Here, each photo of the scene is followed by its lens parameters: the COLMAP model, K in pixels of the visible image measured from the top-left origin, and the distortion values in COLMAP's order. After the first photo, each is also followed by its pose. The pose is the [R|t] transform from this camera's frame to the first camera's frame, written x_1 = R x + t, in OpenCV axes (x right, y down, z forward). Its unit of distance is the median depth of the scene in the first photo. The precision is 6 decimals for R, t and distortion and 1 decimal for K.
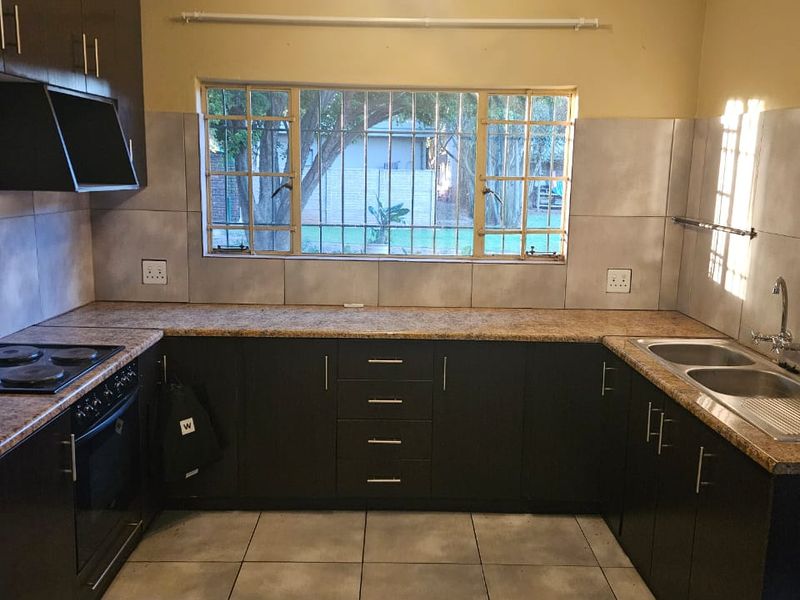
lens RADIAL K [[698.7, 0, 399.8], [0, 698.7, 298.7], [0, 0, 1]] dist [0.063987, 0.002399]
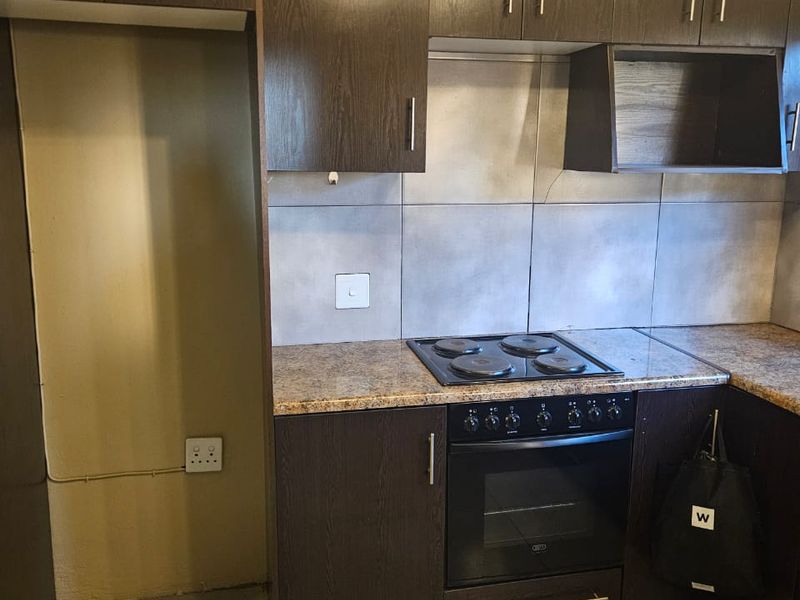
lens RADIAL K [[698.7, 0, 400.3], [0, 698.7, 298.8], [0, 0, 1]] dist [0.063987, 0.002399]
pose [[0.199645, 0.183275, -0.962576, 0.261075], [-0.182225, 0.972160, 0.147305, -0.072621], [0.962775, 0.145997, 0.227484, 0.513788]]
